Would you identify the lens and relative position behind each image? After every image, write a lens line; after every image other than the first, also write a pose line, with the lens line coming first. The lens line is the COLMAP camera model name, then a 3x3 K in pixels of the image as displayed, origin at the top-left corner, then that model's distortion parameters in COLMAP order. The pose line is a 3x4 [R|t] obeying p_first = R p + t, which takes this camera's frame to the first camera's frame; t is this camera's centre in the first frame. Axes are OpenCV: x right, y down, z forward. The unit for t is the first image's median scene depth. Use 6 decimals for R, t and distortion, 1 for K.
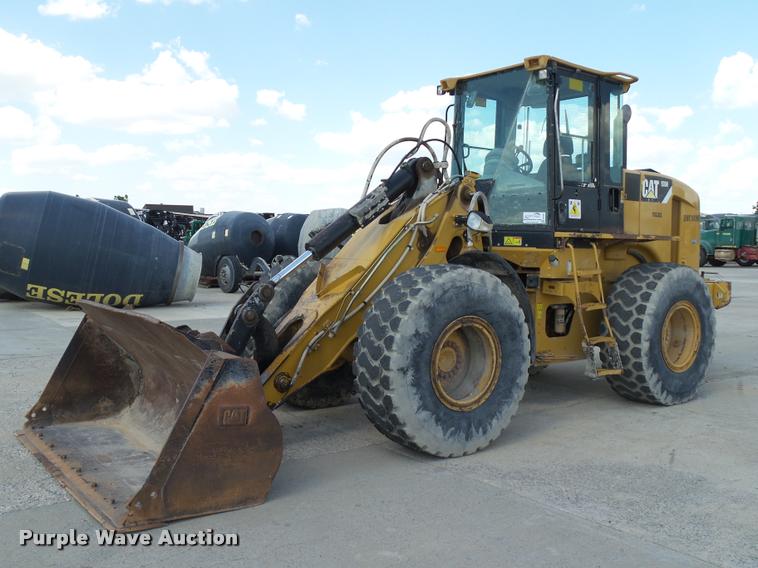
lens RADIAL K [[720.2, 0, 377.8], [0, 720.2, 289.6], [0, 0, 1]] dist [0.088493, 0.000000]
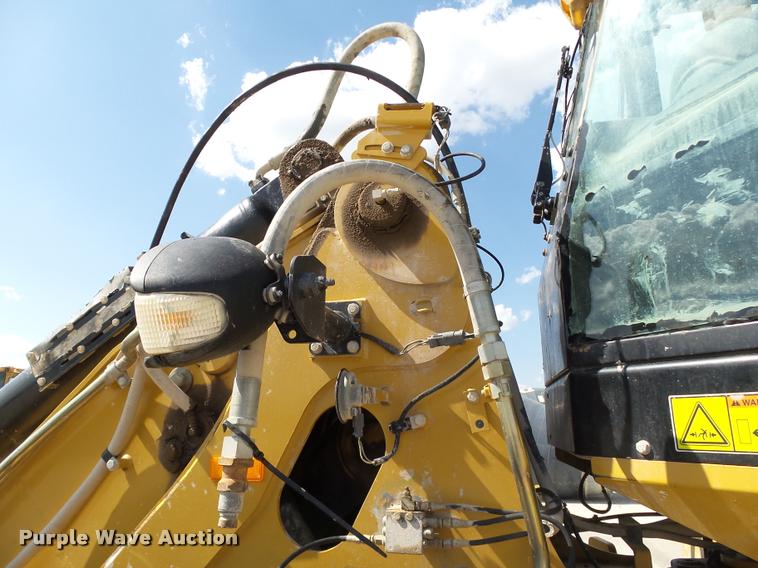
lens RADIAL K [[517.8, 0, 378.5], [0, 517.8, 289.6], [0, 0, 1]] dist [-0.003706, -0.006803]
pose [[0.642908, -0.206097, -0.737695, 0.247694], [-0.041353, 0.952375, -0.302114, -0.064842], [0.764826, 0.224737, 0.603766, 0.970165]]
